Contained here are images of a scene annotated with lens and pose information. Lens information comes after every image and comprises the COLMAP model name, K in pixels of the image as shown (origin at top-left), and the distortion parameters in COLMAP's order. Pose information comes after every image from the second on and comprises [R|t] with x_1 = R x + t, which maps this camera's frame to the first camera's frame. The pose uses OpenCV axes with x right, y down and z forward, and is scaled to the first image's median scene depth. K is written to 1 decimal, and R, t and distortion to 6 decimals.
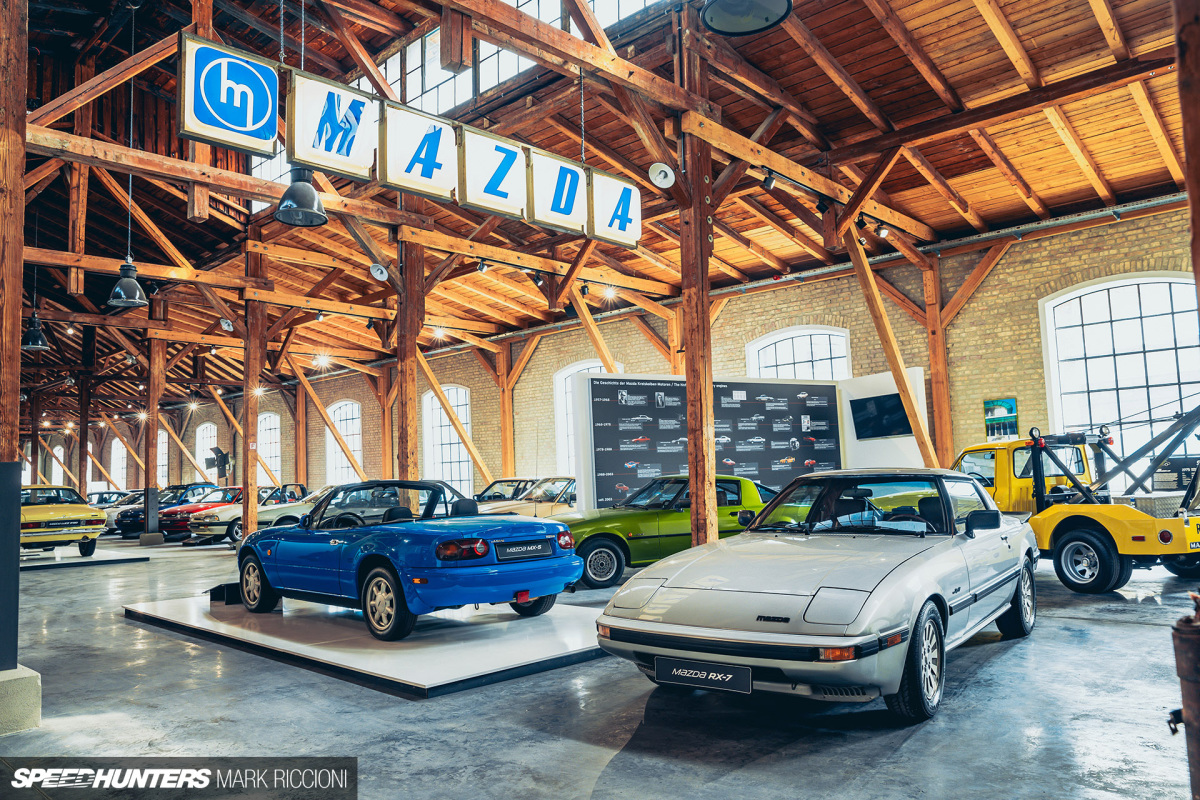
lens RADIAL K [[886.2, 0, 600.0], [0, 886.2, 400.0], [0, 0, 1]] dist [-0.004520, 0.000571]
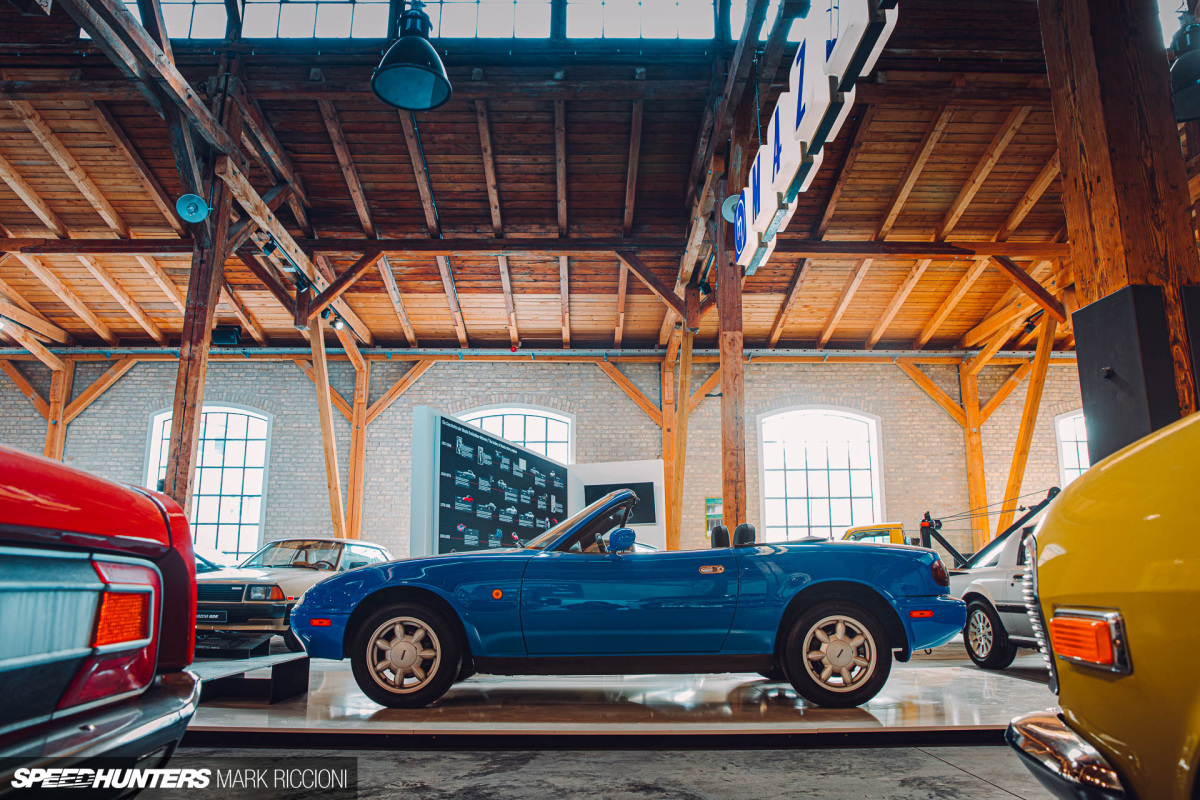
lens RADIAL K [[901.2, 0, 600.0], [0, 901.2, 400.0], [0, 0, 1]] dist [-0.004616, -0.001308]
pose [[0.733298, 0.175807, 0.656784, -0.417828], [-0.090879, 0.982667, -0.161573, 0.073861], [-0.673806, 0.058793, 0.736566, 0.260292]]
